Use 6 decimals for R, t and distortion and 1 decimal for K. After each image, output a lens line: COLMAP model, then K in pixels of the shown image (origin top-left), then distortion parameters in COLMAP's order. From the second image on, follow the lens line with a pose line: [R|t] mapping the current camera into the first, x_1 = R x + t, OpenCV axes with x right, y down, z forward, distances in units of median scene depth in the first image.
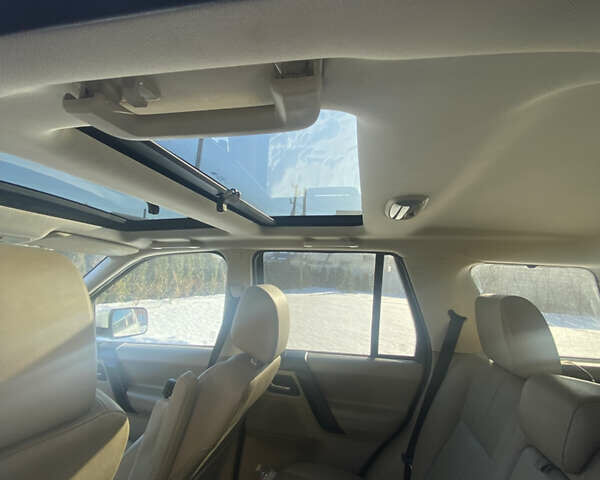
lens RADIAL K [[326.8, 0, 300.0], [0, 326.8, 240.0], [0, 0, 1]] dist [-0.003462, -0.002433]
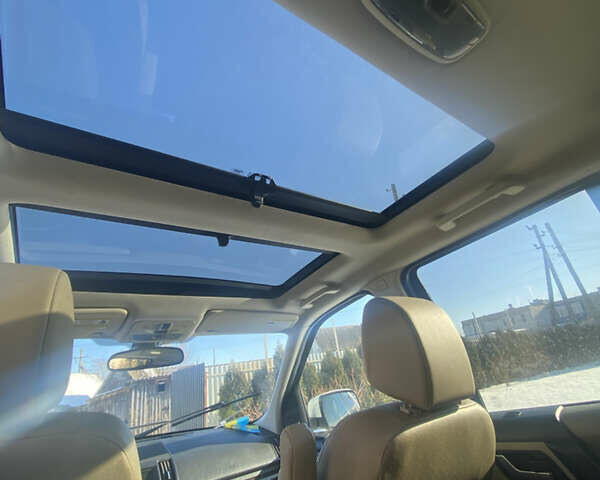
lens RADIAL K [[326.8, 0, 300.0], [0, 326.8, 240.0], [0, 0, 1]] dist [-0.003462, -0.002433]
pose [[0.707500, -0.433895, -0.557834, 0.164611], [0.253584, 0.892635, -0.372690, 0.203924], [0.659651, 0.122220, 0.741568, 0.267817]]
